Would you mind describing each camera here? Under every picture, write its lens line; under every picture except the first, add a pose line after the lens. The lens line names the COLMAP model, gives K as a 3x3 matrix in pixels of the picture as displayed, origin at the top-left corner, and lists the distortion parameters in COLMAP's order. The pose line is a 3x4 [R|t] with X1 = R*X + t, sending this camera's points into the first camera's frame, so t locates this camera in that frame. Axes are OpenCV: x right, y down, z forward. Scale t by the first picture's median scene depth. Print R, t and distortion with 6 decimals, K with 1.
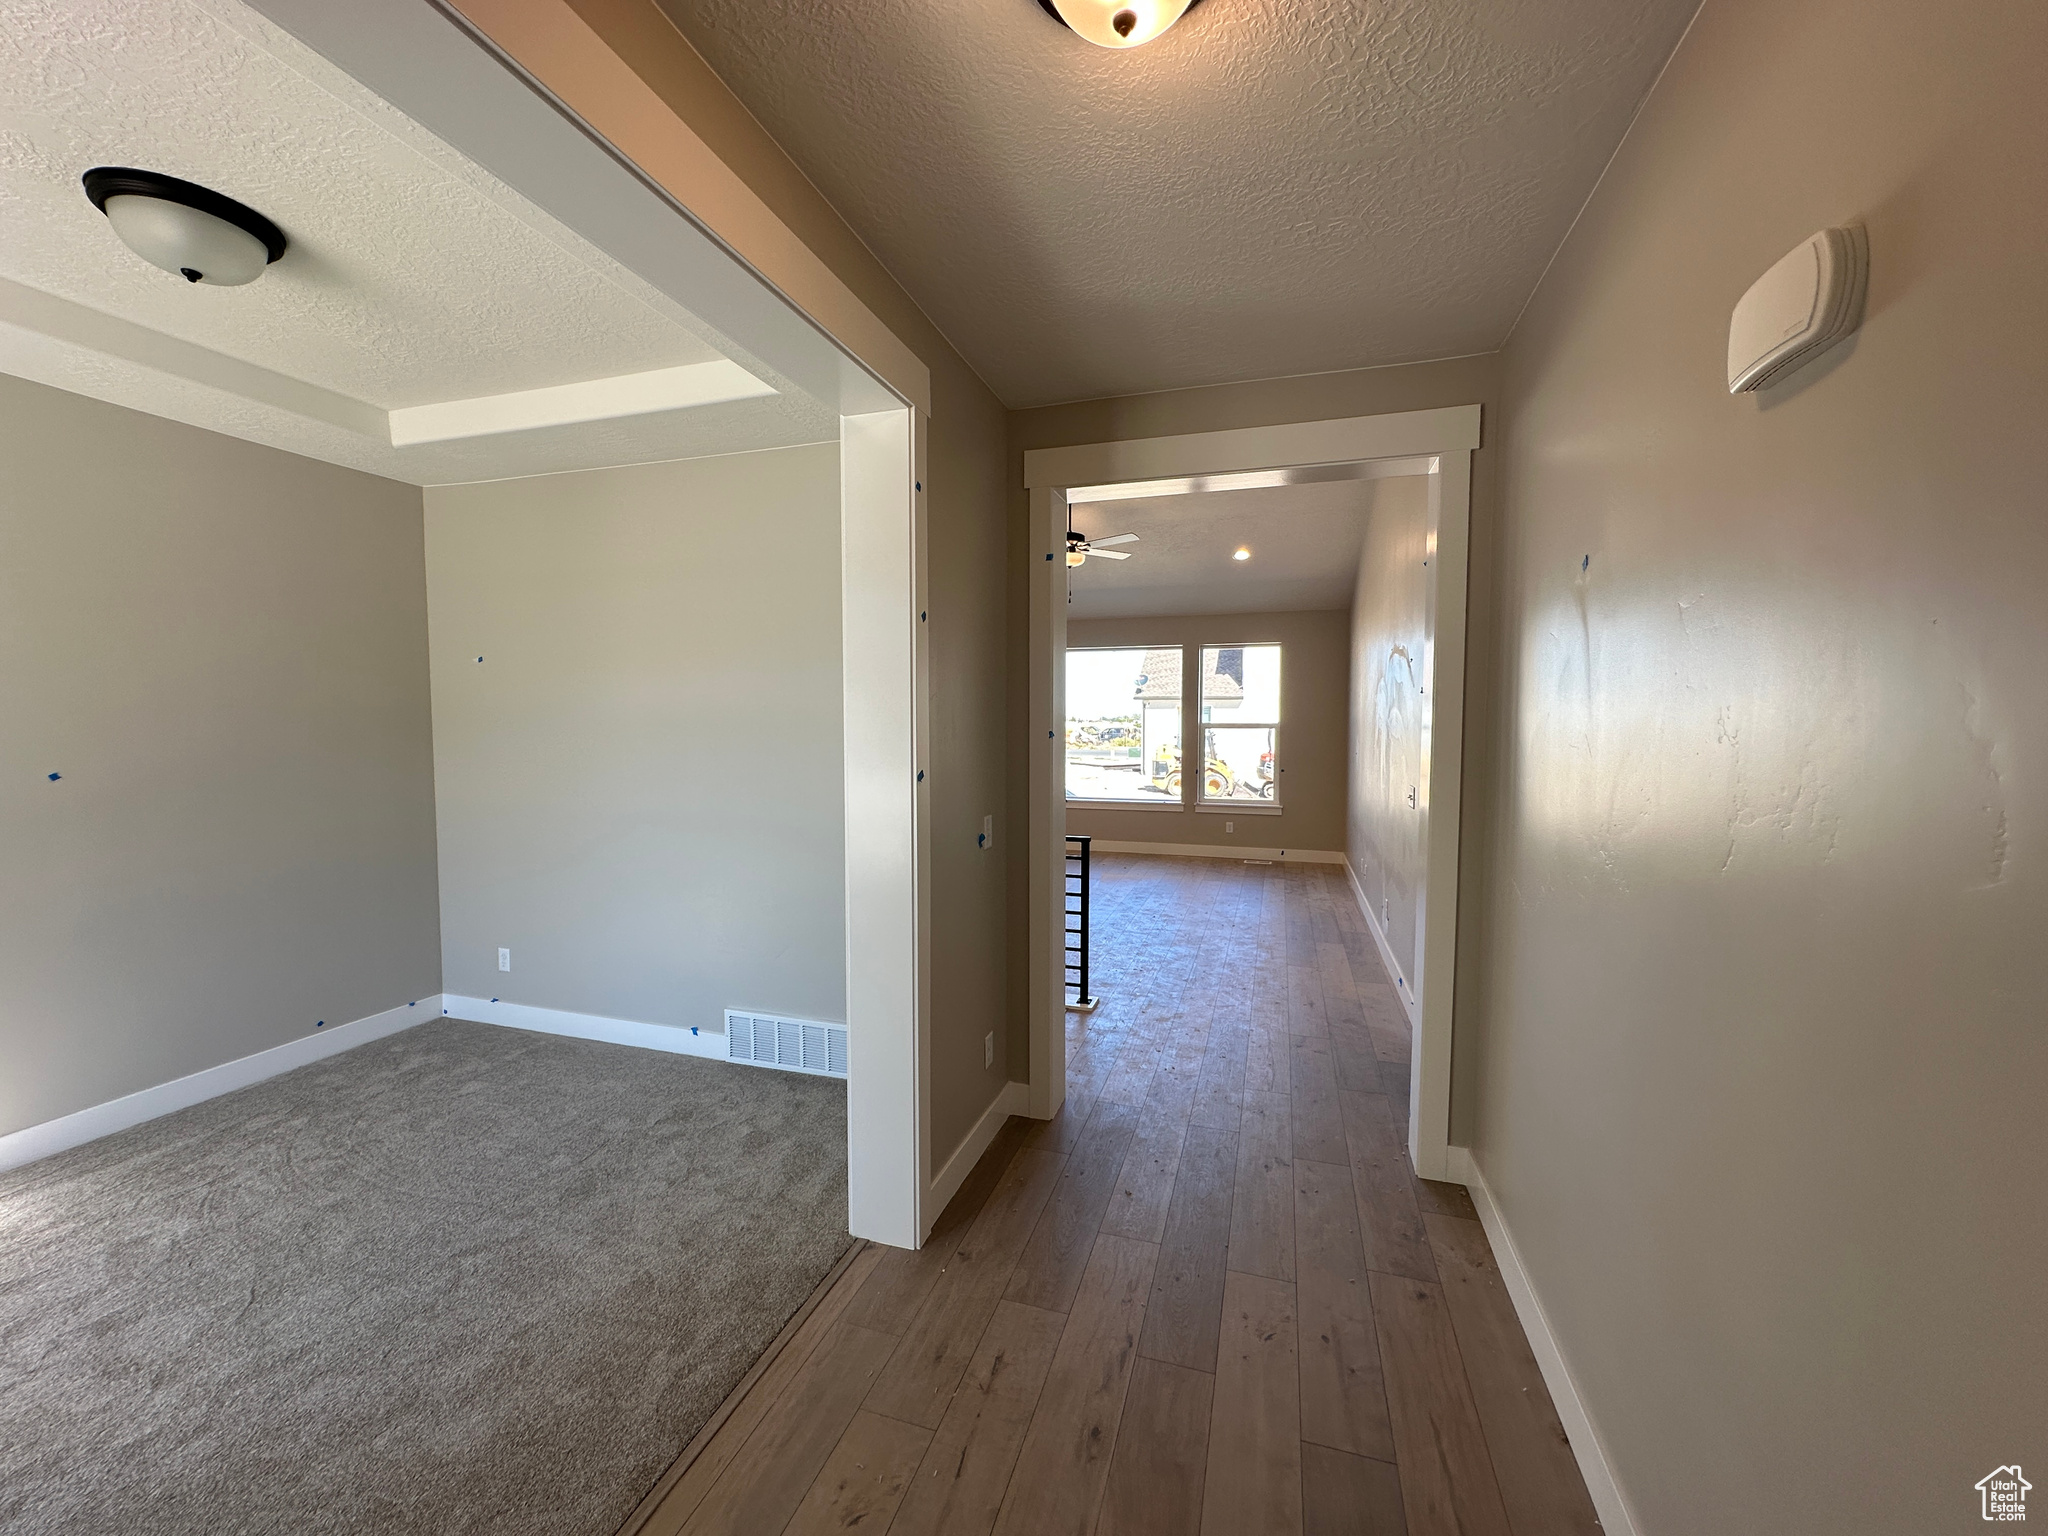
lens RADIAL K [[812.2, 0, 1022.6], [0, 812.2, 767.3], [0, 0, 1]] dist [-0.000391, 0.000509]
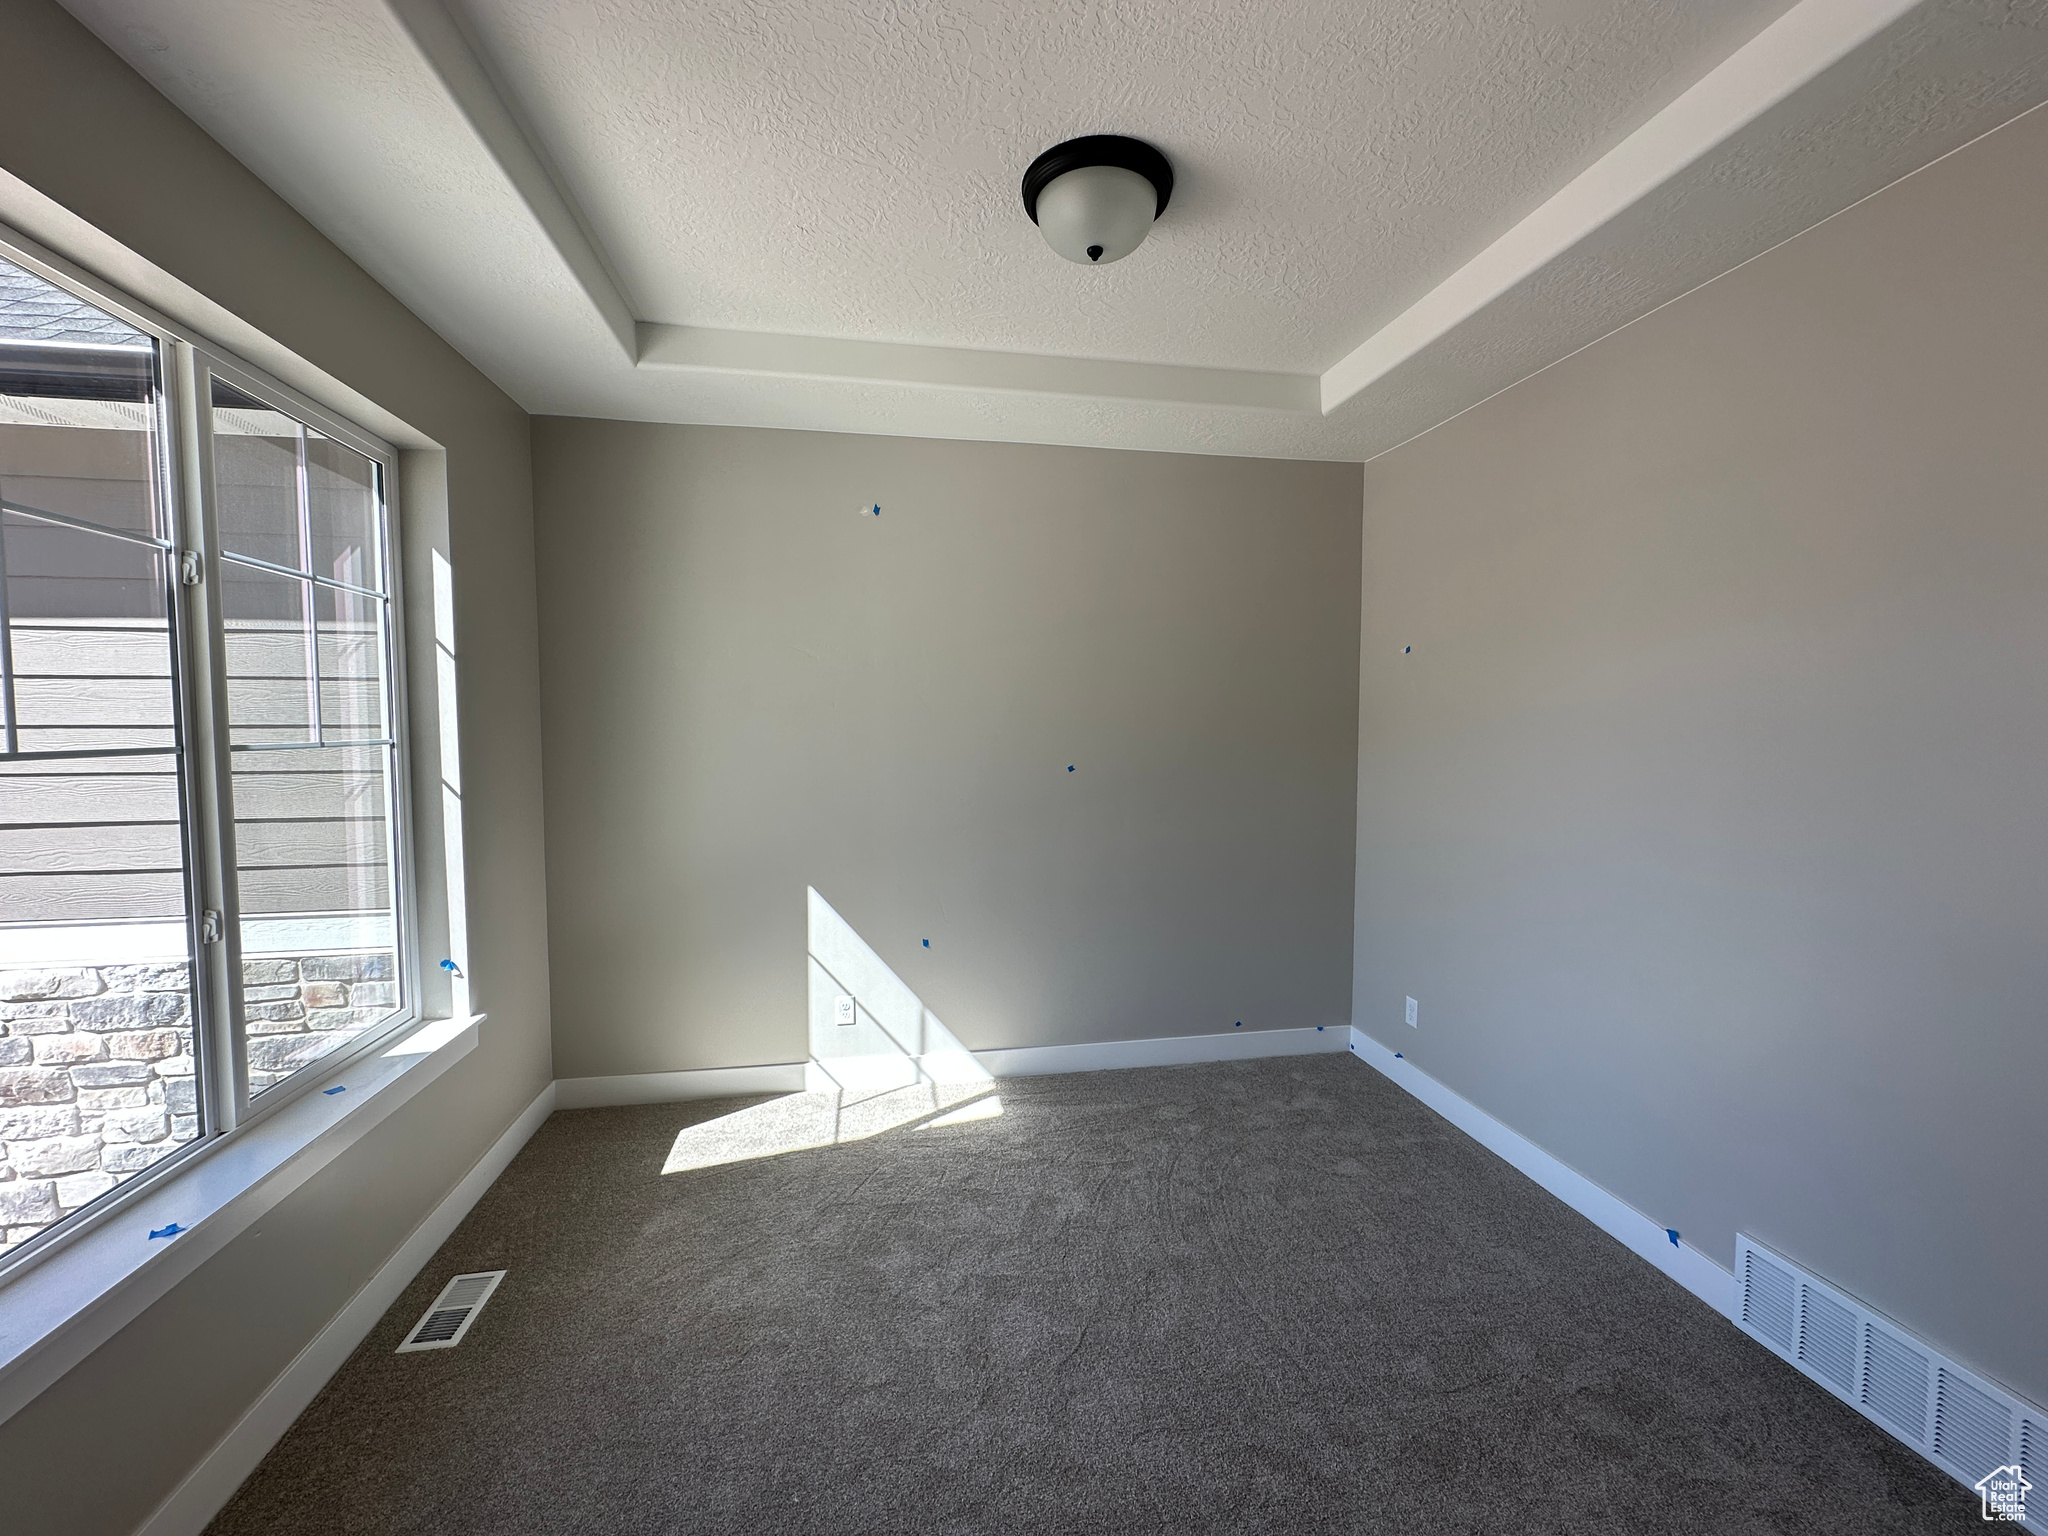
lens RADIAL K [[812.2, 0, 1022.6], [0, 812.2, 767.3], [0, 0, 1]] dist [-0.000391, 0.000509]
pose [[0.457583, 0.047419, -0.887902, -0.119997], [-0.050124, 0.998365, 0.027487, -0.017555], [0.887753, 0.031928, 0.459211, 0.320936]]
